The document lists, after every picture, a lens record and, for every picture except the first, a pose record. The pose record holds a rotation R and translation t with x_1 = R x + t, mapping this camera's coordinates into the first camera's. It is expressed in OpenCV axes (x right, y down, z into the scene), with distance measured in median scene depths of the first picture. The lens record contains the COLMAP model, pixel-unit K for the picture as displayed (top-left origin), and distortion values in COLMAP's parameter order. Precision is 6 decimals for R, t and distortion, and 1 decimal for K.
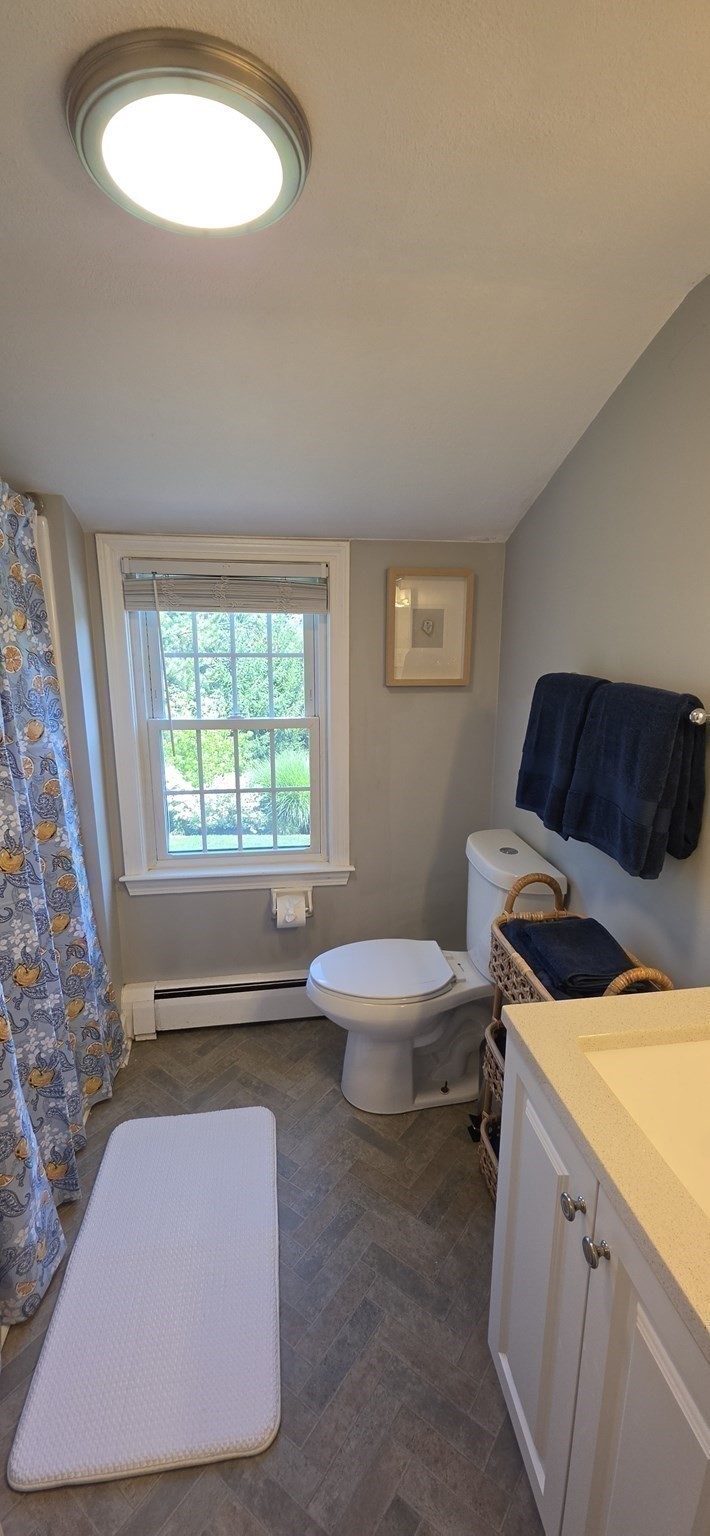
lens RADIAL K [[602.4, 0, 357.2], [0, 602.4, 768.6], [0, 0, 1]] dist [0.003435, -0.003159]
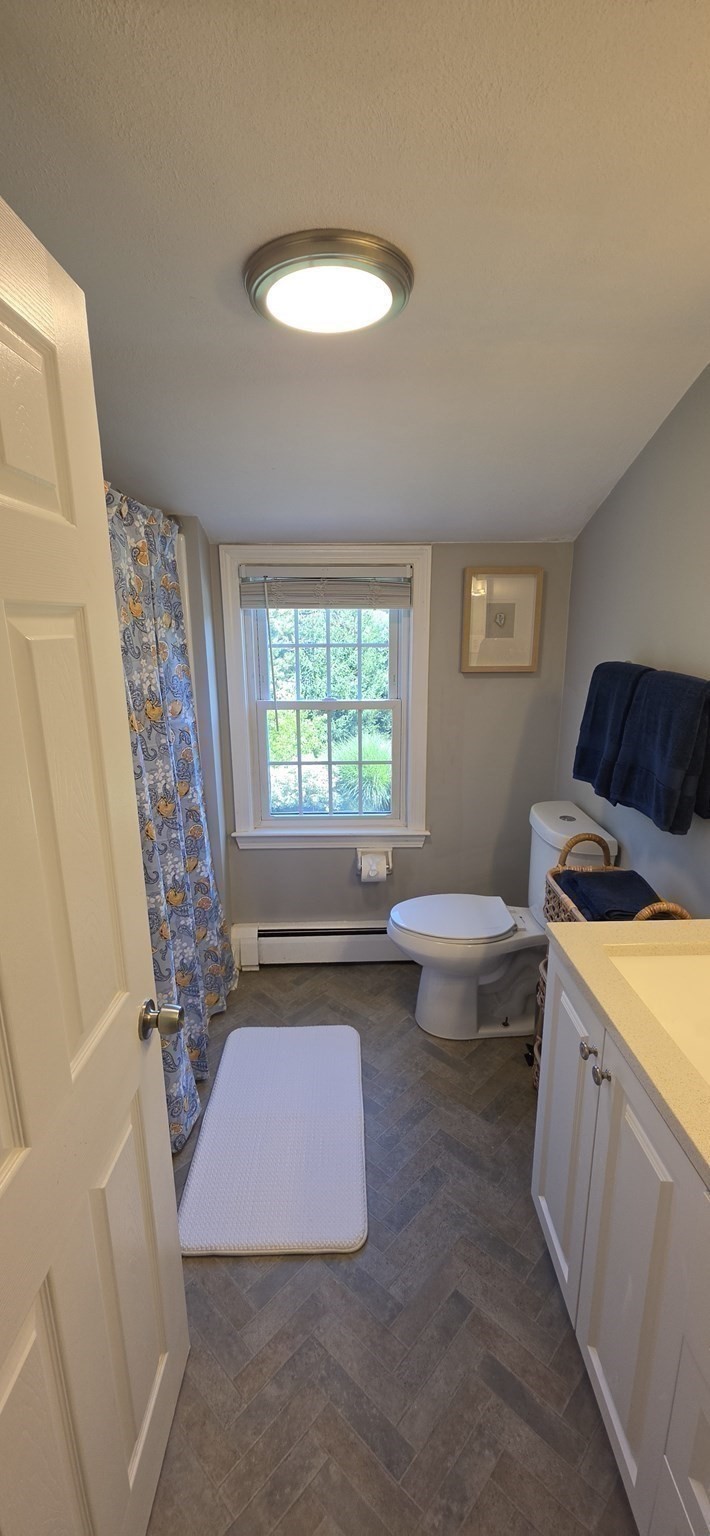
lens RADIAL K [[602.4, 0, 358.1], [0, 602.4, 769.8], [0, 0, 1]] dist [0.003435, -0.003159]
pose [[0.992692, 0.019794, -0.119045, -0.008658], [-0.016478, 0.999450, 0.028778, 0.023676], [0.119549, -0.026606, 0.992472, -0.217733]]
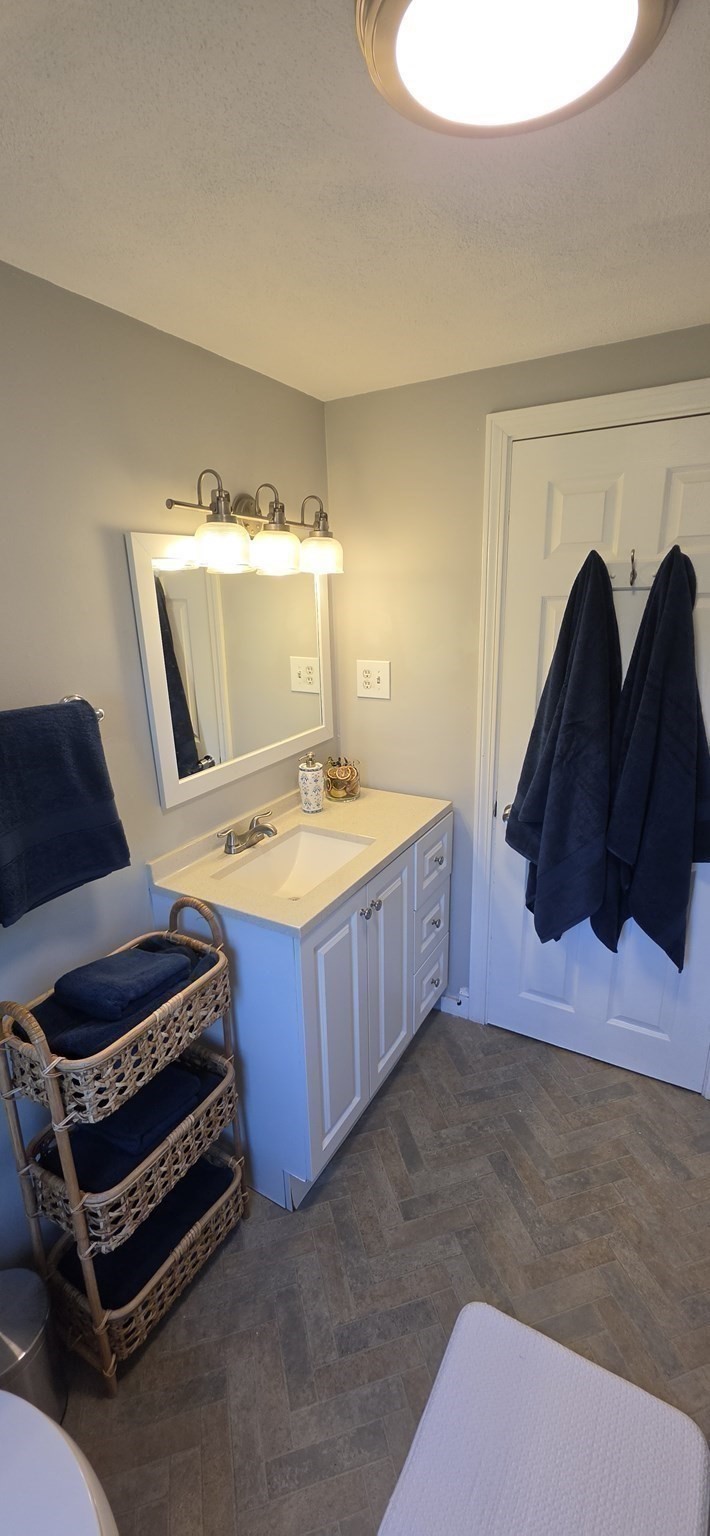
lens RADIAL K [[602.4, 0, 352.0], [0, 602.4, 774.8], [0, 0, 1]] dist [0.003435, -0.003159]
pose [[-0.782334, -0.162193, 0.601371, -0.384982], [0.162249, 0.879101, 0.448170, -0.308418], [-0.601356, 0.448191, -0.661435, 1.106851]]
